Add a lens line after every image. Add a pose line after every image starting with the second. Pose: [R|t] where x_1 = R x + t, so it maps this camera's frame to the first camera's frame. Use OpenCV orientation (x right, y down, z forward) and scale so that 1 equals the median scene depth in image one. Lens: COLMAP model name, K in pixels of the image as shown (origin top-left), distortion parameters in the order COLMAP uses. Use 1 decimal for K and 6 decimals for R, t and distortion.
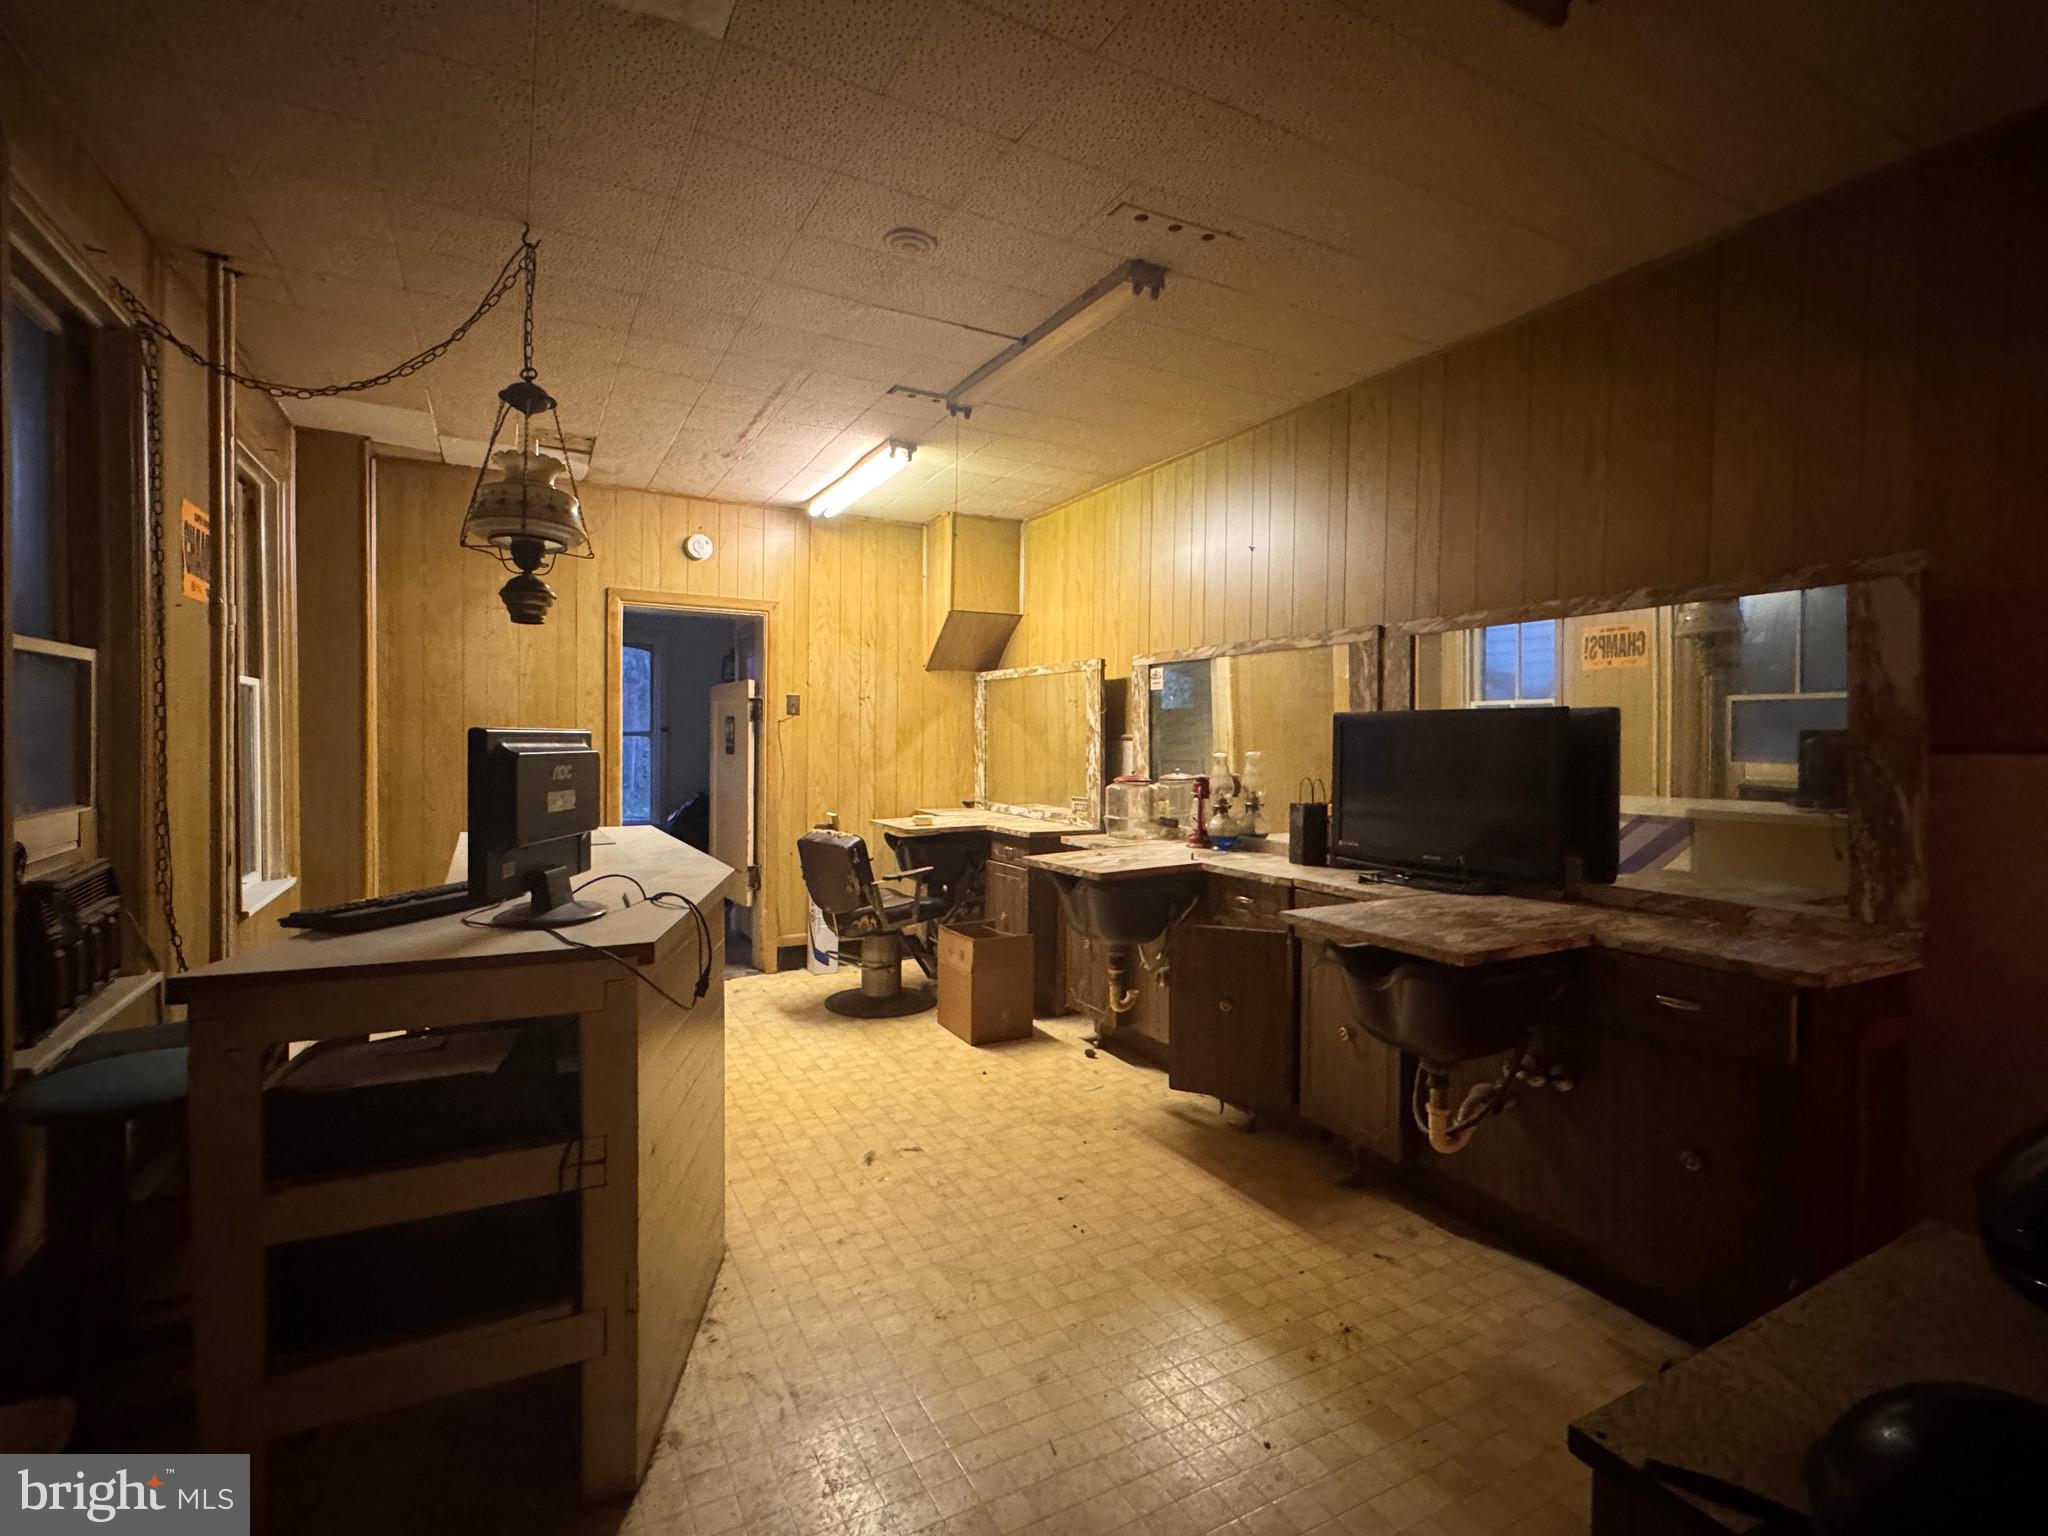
lens RADIAL K [[961.6, 0, 1009.5], [0, 961.6, 759.7], [0, 0, 1]] dist [0.005180, 0.001290]
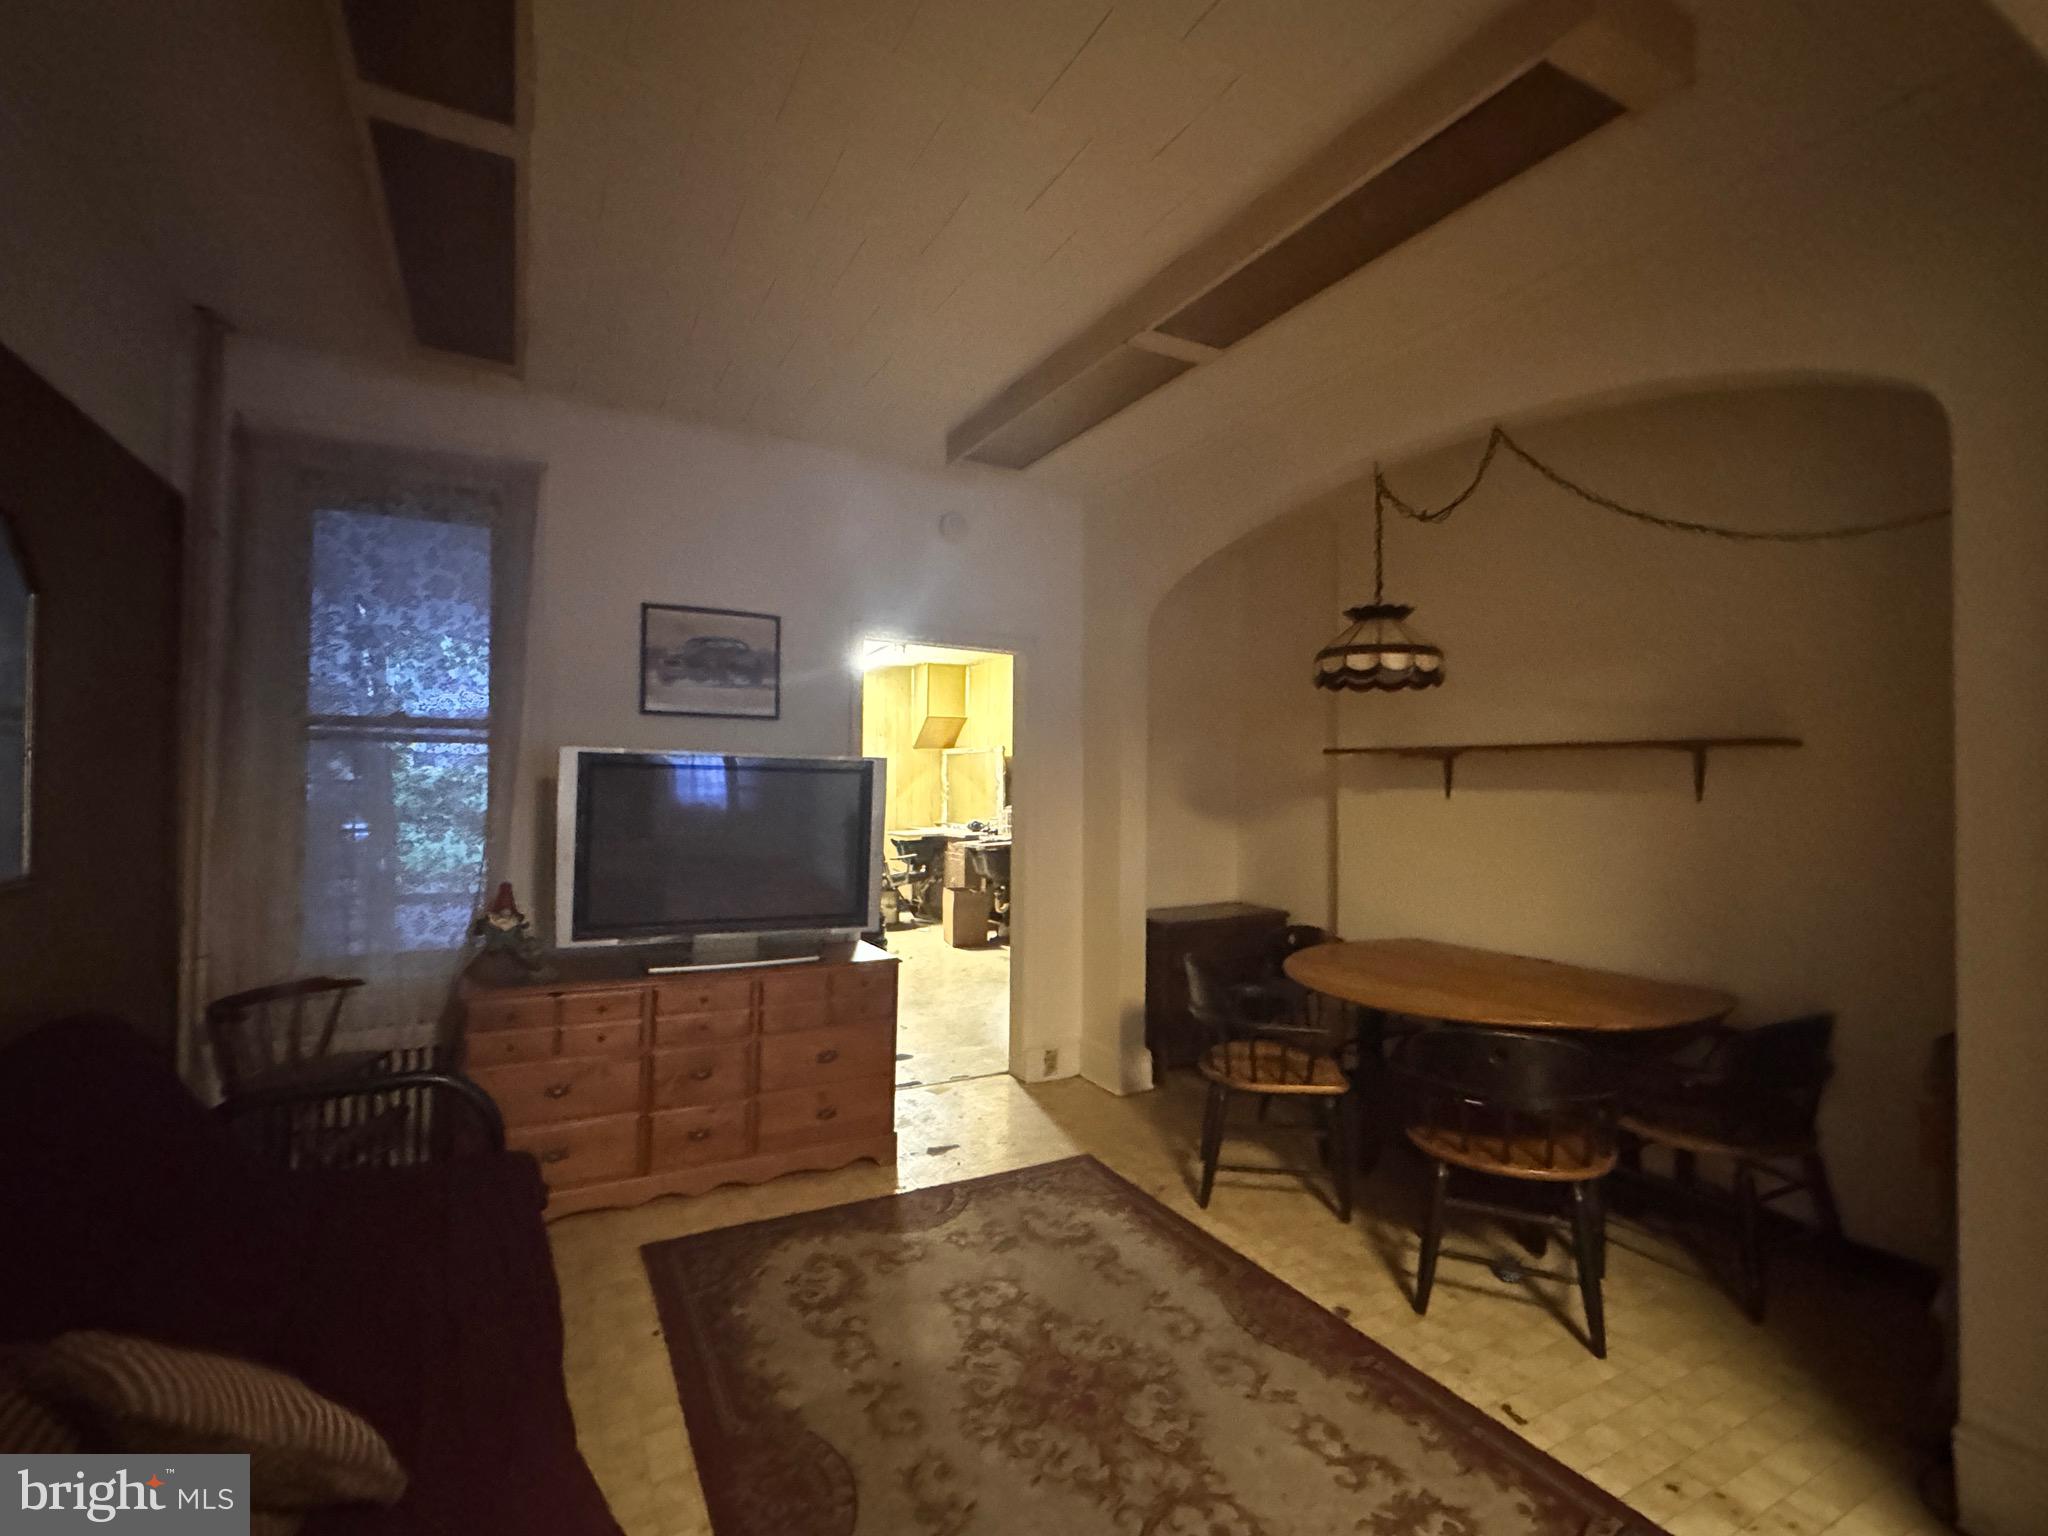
lens RADIAL K [[961.6, 0, 1020.4], [0, 961.6, 774.7], [0, 0, 1]] dist [0.005180, 0.001290]
pose [[0.999832, 0.000635, 0.018324, 0.025879], [0.000128, 0.999133, -0.041624, 0.009532], [-0.018335, 0.041619, 0.998965, -0.256828]]
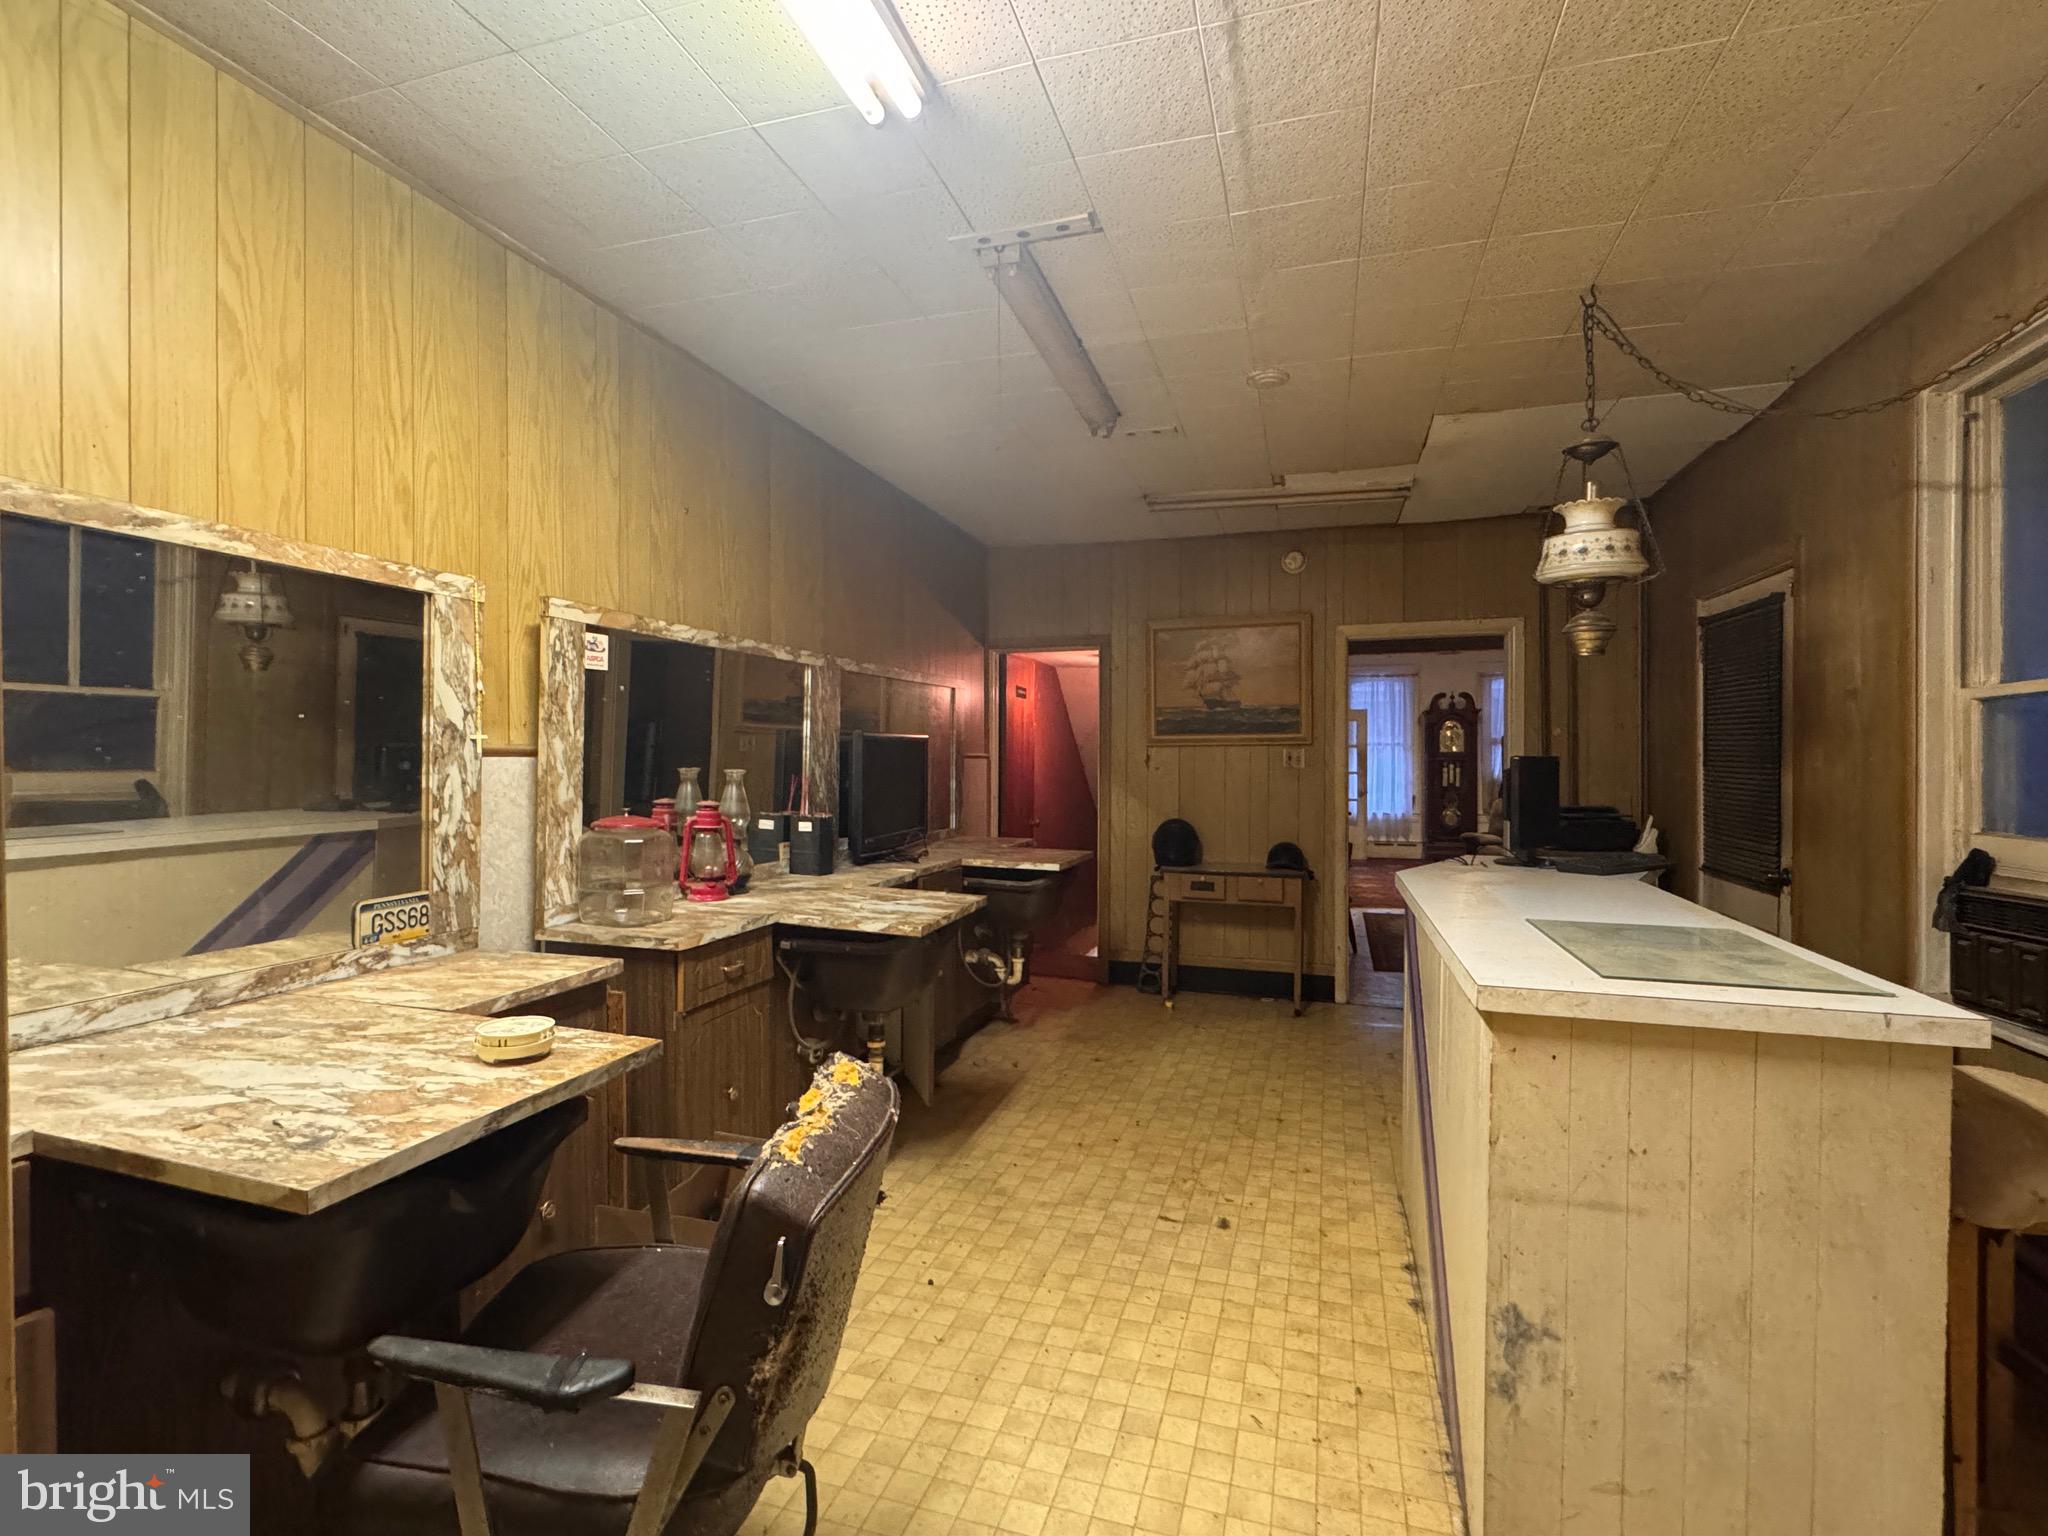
lens RADIAL K [[961.6, 0, 1031.3], [0, 961.6, 754.4], [0, 0, 1]] dist [0.005180, 0.001290]
pose [[-0.712710, -0.016016, 0.701276, -0.645127], [-0.000389, 0.999748, 0.022437, -0.048233], [-0.701459, 0.015719, -0.712536, 1.753672]]
